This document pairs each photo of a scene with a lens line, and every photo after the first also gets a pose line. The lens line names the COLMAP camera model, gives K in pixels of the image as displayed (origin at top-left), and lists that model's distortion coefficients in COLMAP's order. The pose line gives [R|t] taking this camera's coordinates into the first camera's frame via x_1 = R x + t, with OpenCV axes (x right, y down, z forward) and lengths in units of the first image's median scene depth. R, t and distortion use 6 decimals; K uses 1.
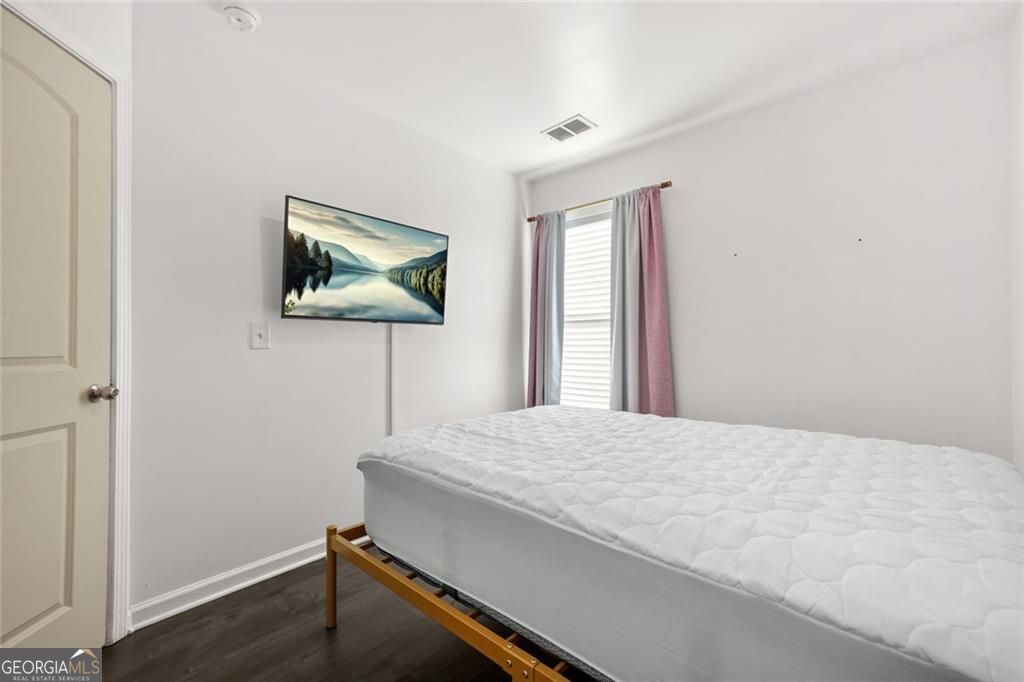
lens RADIAL K [[438.3, 0, 523.0], [0, 438.3, 331.4], [0, 0, 1]] dist [-0.002239, 0.001230]
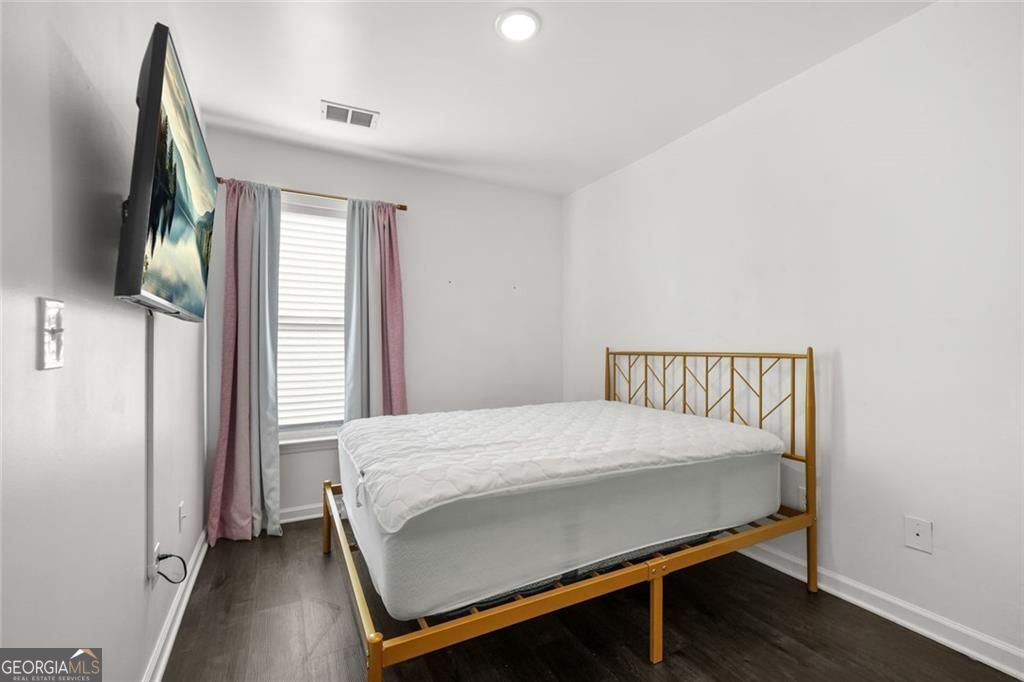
lens RADIAL K [[438.3, 0, 490.0], [0, 438.3, 334.3], [0, 0, 1]] dist [-0.002239, 0.001230]
pose [[0.355873, 0.031332, 0.934009, -0.595339], [-0.027027, 0.999365, -0.023227, 0.006577], [-0.934143, -0.016978, 0.356494, 0.373492]]
